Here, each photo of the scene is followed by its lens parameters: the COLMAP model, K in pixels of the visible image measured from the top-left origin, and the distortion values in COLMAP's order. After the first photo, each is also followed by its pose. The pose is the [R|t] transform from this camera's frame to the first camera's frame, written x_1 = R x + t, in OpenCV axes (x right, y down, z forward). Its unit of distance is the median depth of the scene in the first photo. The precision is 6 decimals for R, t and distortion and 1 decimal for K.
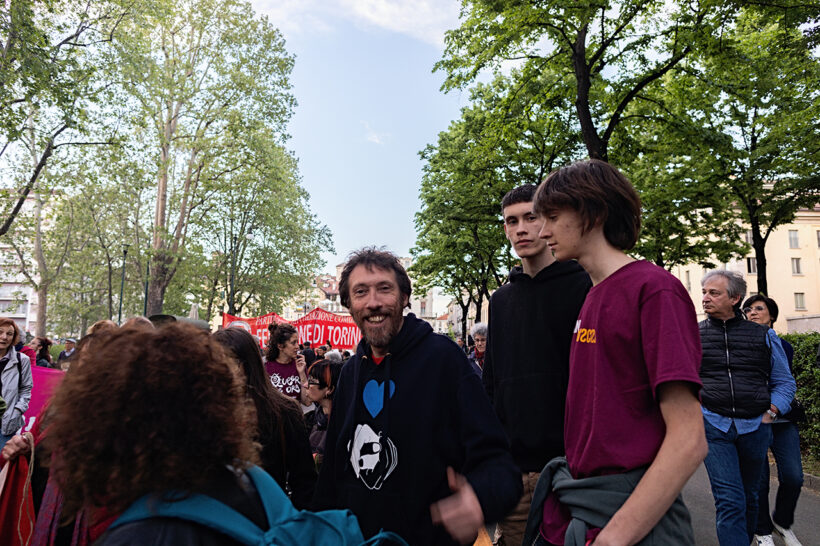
lens RADIAL K [[541.3, 0, 410.0], [0, 541.3, 273.0], [0, 0, 1]] dist [0.000104, -0.004358]
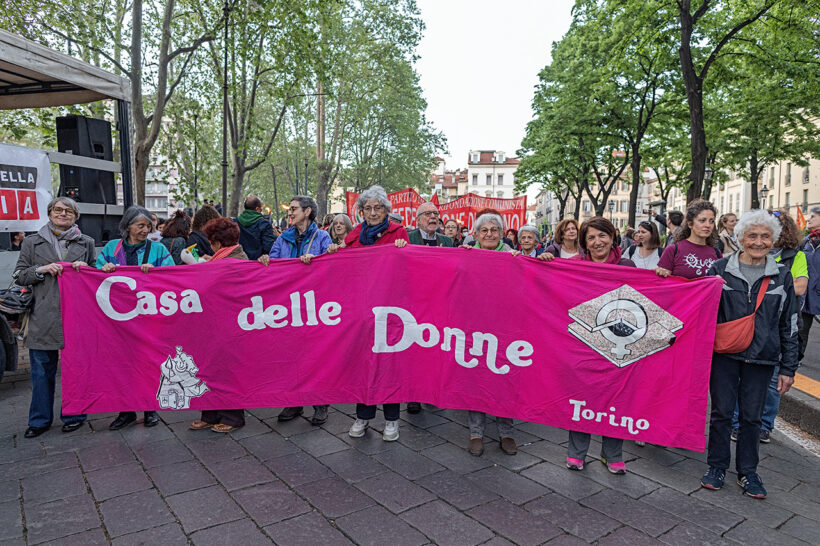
lens RADIAL K [[541.3, 0, 410.0], [0, 541.3, 273.0], [0, 0, 1]] dist [0.000104, -0.004358]
pose [[0.988871, 0.011186, -0.148354, -0.063948], [0.018749, 0.979849, 0.198855, -0.029366], [0.147589, -0.199424, 0.968735, -0.221083]]
